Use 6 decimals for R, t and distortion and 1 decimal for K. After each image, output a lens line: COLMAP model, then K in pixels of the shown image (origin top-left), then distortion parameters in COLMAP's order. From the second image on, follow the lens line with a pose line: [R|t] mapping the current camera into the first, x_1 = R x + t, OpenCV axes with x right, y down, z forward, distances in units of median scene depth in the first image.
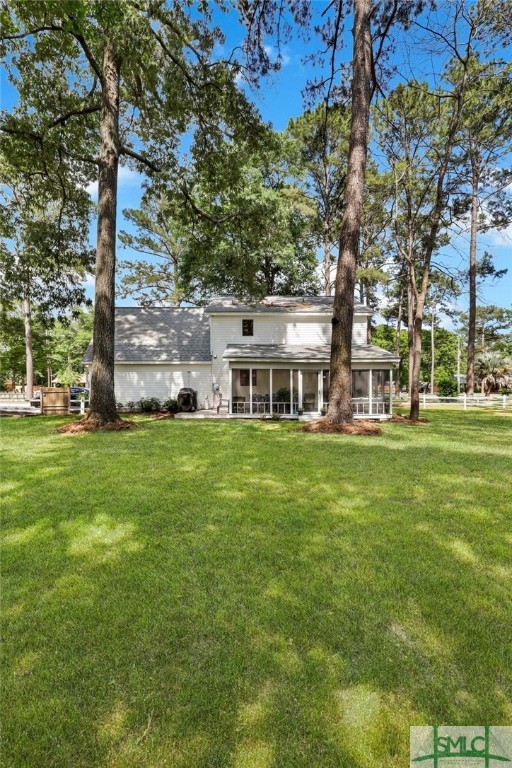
lens RADIAL K [[353.3, 0, 256.0], [0, 353.3, 384.0], [0, 0, 1]] dist [-0.002507, -0.000385]
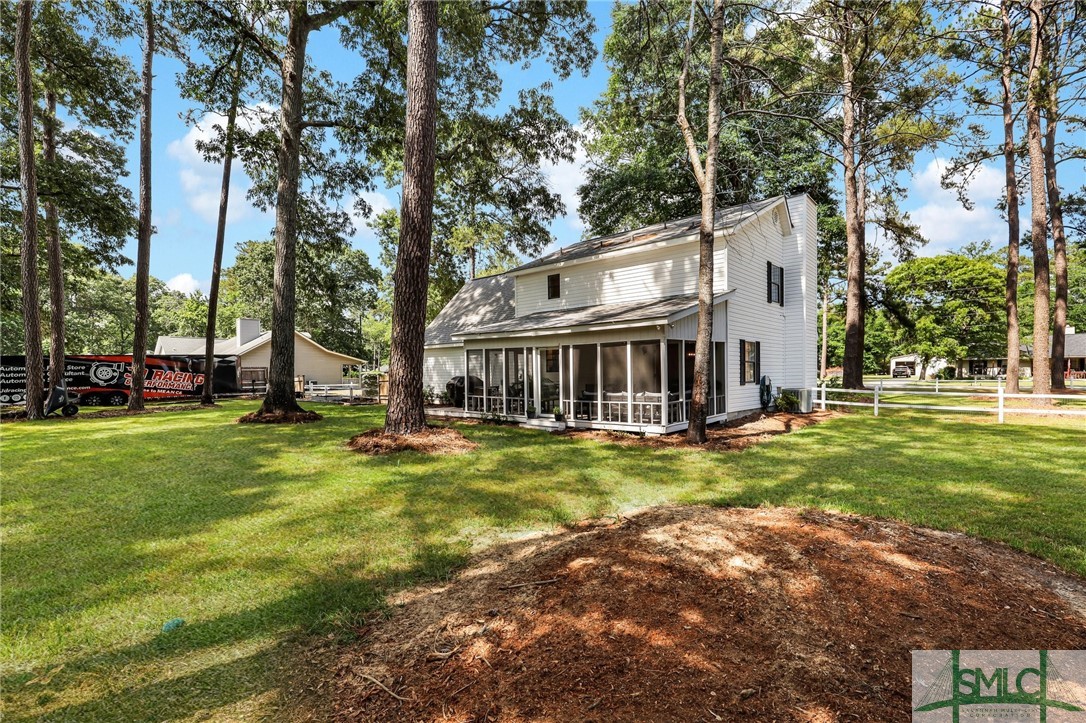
lens RADIAL K [[499.6, 0, 543.0], [0, 499.6, 361.5], [0, 0, 1]] dist [-0.002507, -0.000385]
pose [[0.705085, -0.018601, -0.708879, 0.526438], [0.016318, 0.999817, -0.010004, -0.003352], [0.708935, -0.004513, 0.705259, 0.240528]]
